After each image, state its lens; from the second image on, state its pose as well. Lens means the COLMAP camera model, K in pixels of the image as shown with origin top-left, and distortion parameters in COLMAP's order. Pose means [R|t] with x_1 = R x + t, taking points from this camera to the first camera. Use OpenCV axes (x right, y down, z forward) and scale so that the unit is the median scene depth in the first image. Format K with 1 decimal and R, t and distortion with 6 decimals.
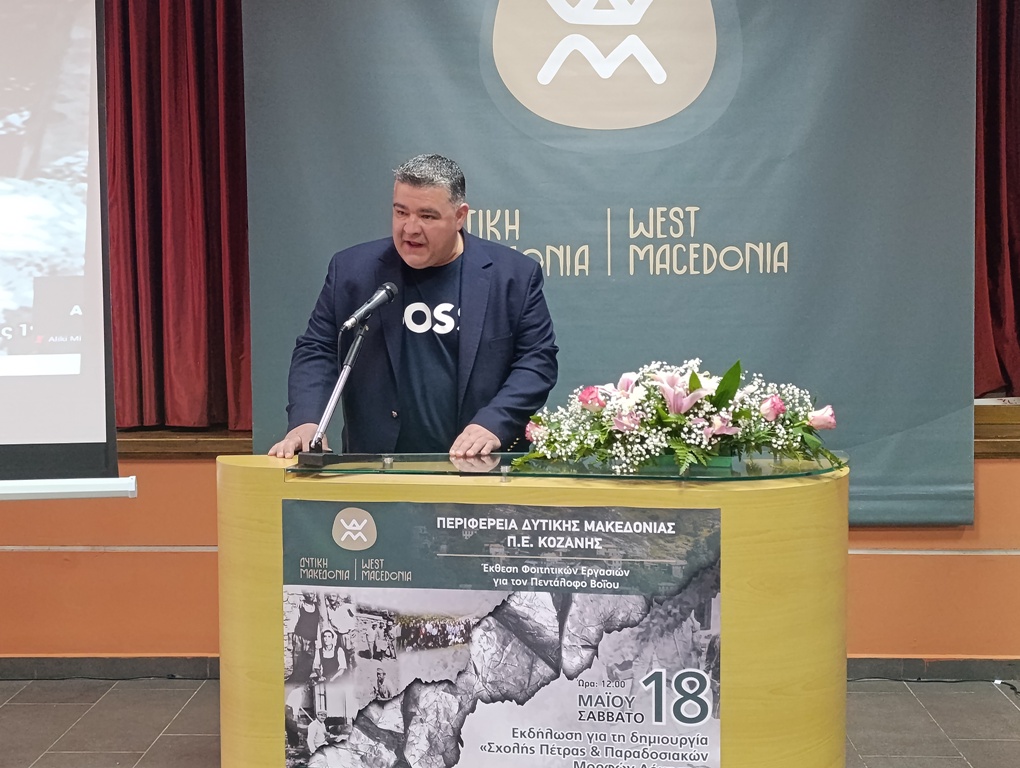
lens RADIAL K [[1345.4, 0, 510.0], [0, 1345.4, 384.0], [0, 0, 1]] dist [0.026887, 0.020626]
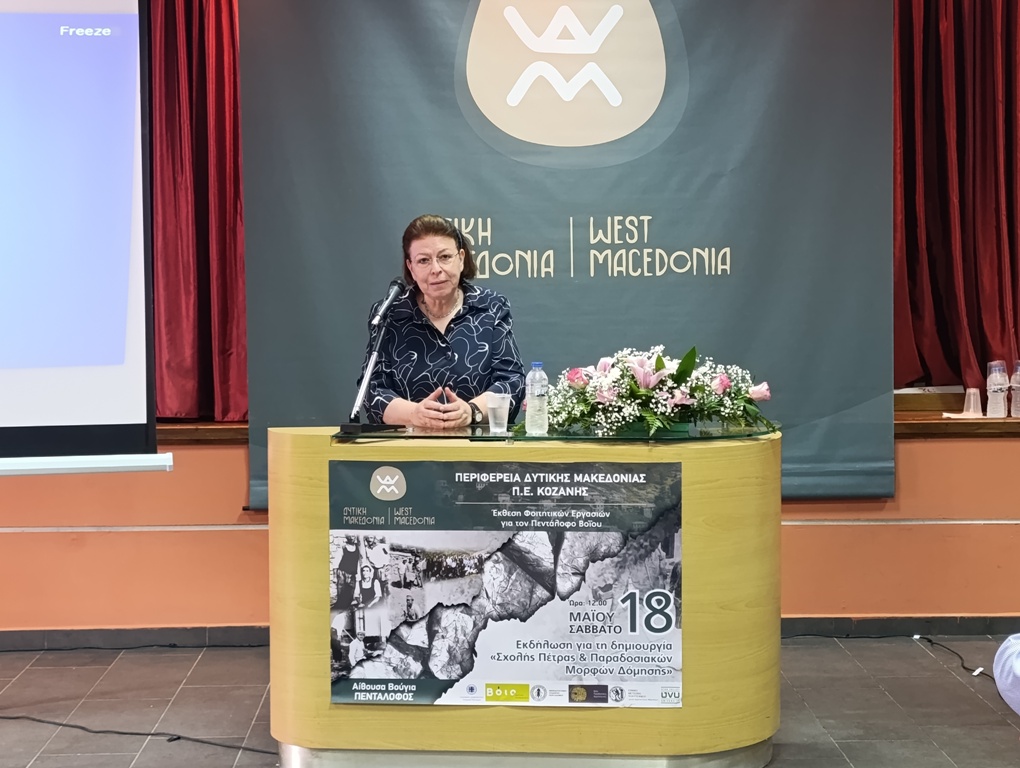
lens RADIAL K [[1345.4, 0, 510.0], [0, 1345.4, 384.0], [0, 0, 1]] dist [0.026887, 0.020626]
pose [[0.999075, -0.006104, 0.042557, -0.055443], [0.006084, 0.999981, 0.000595, 0.015557], [-0.042560, -0.000336, 0.999094, -0.248082]]
